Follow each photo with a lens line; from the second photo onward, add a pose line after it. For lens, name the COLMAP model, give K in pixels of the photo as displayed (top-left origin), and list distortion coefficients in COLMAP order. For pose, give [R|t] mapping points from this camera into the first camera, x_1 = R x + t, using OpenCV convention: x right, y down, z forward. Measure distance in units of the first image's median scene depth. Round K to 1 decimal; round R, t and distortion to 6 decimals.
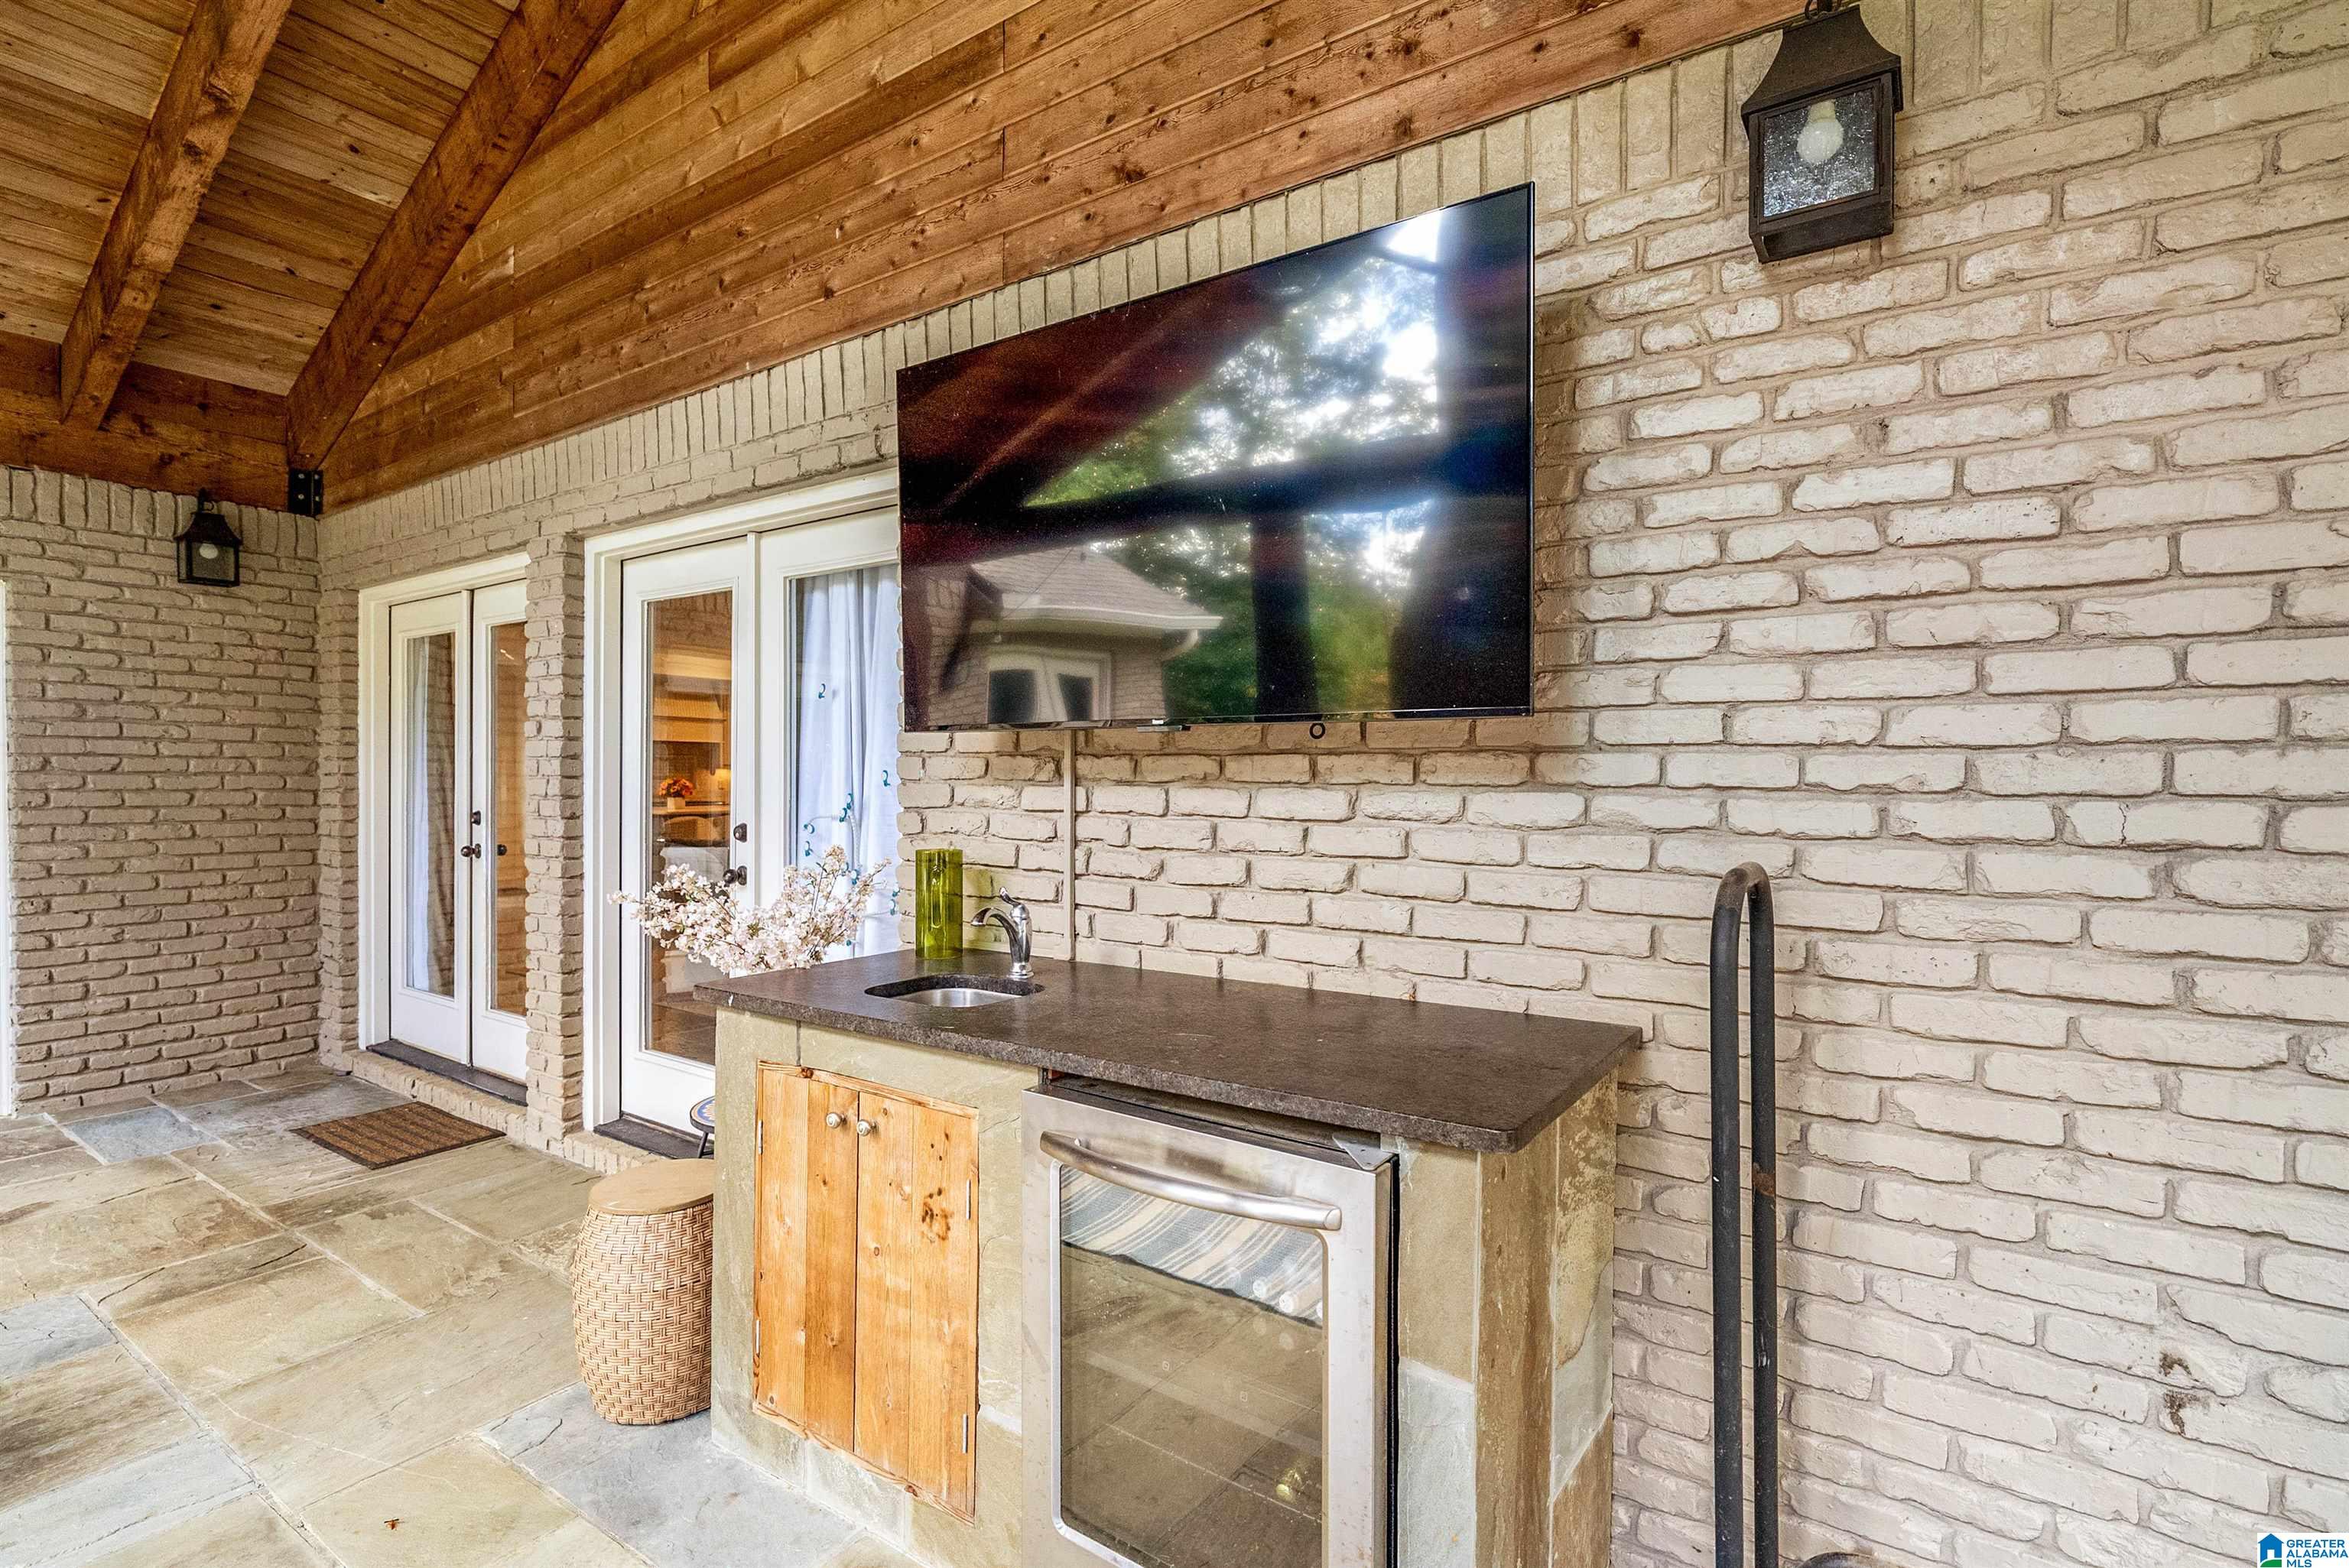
lens RADIAL K [[1134.1, 0, 1184.1], [0, 1134.1, 787.6], [0, 0, 1]] dist [0.000035, 0.000028]
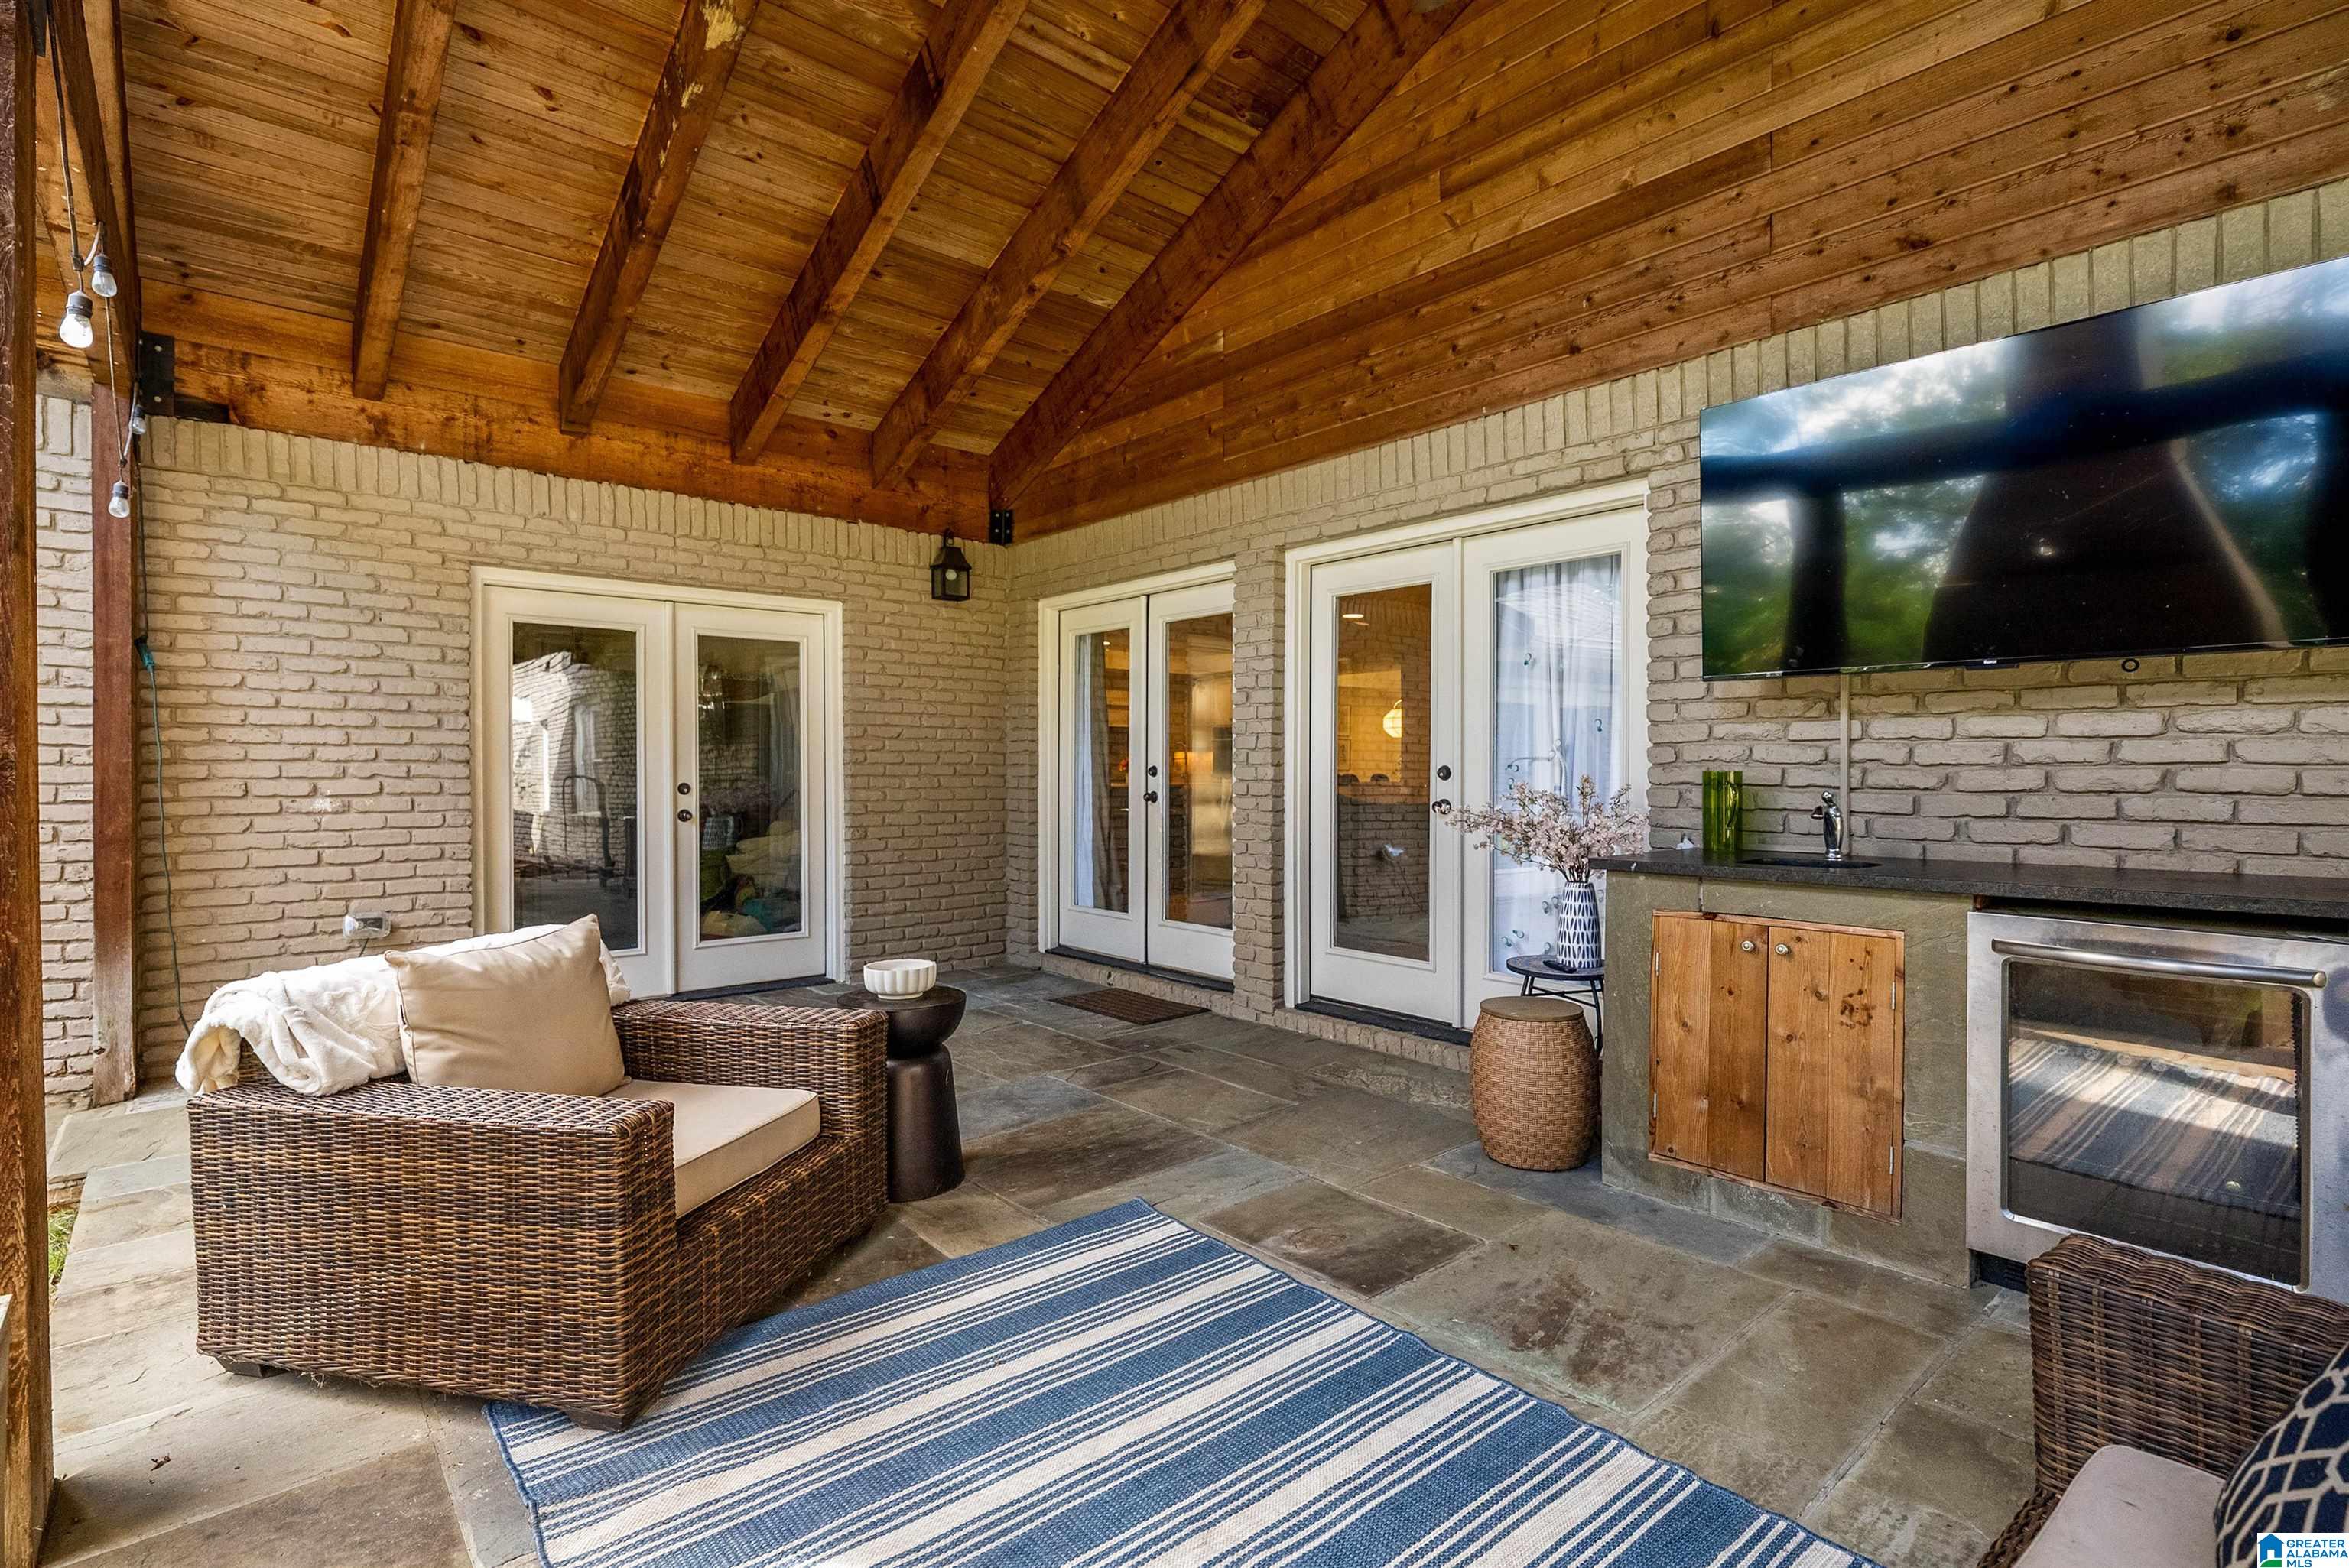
lens RADIAL K [[1134.1, 0, 1160.7], [0, 1134.1, 771.5], [0, 0, 1]] dist [0.000035, 0.000028]
pose [[0.962811, 0.000330, -0.270177, -0.419370], [-0.002571, 0.999965, -0.007940, 0.058473], [0.270165, 0.008339, 0.962778, -0.375807]]
